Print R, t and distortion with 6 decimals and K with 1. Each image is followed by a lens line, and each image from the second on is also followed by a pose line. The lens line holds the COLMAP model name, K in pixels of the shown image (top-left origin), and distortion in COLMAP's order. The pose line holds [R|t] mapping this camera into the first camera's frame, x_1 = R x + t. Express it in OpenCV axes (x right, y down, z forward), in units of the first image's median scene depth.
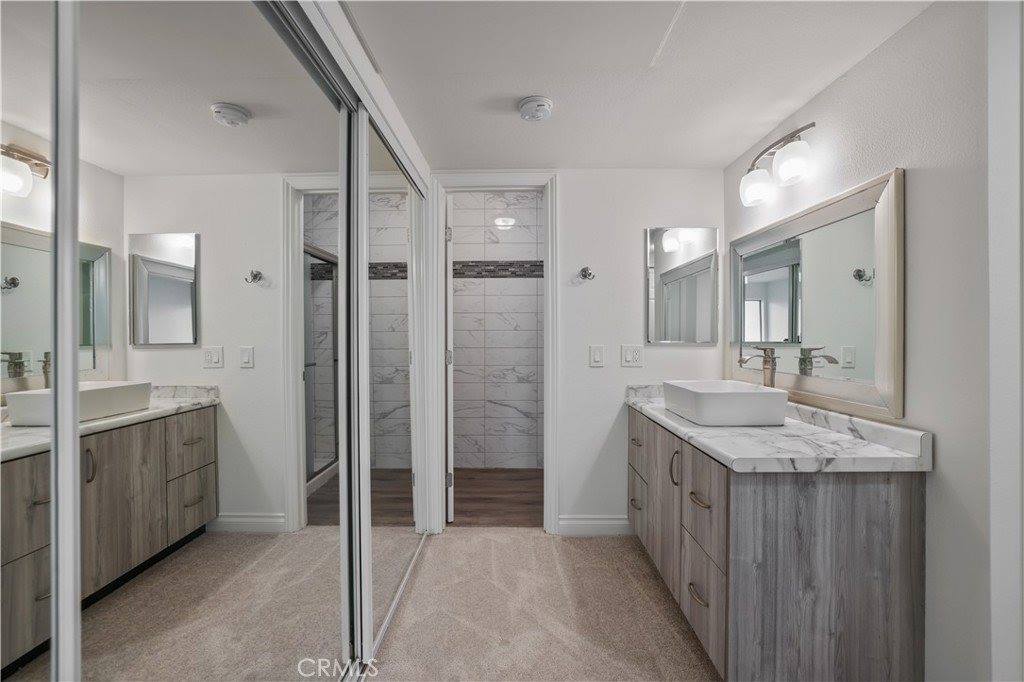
lens RADIAL K [[442.8, 0, 507.9], [0, 442.8, 341.9], [0, 0, 1]] dist [-0.040140, 0.014967]
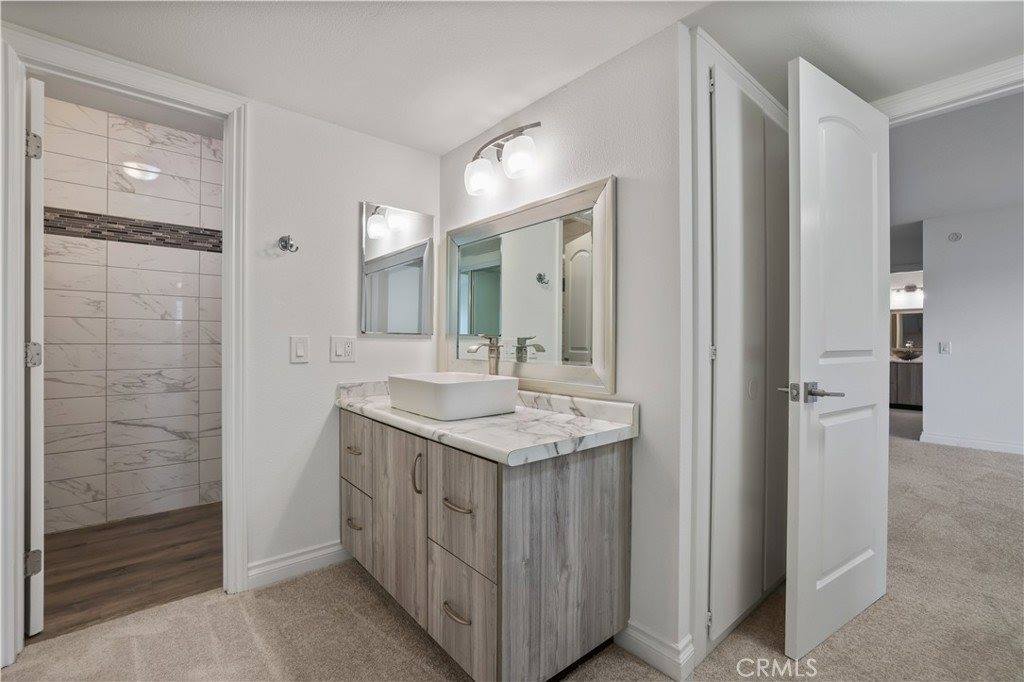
lens RADIAL K [[442.8, 0, 507.9], [0, 442.8, 341.9], [0, 0, 1]] dist [-0.040140, 0.014967]
pose [[0.754105, 0.001615, 0.656752, -0.049014], [0.002109, 0.999986, -0.004881, 0.030617], [-0.656750, 0.005066, 0.754091, 0.210451]]
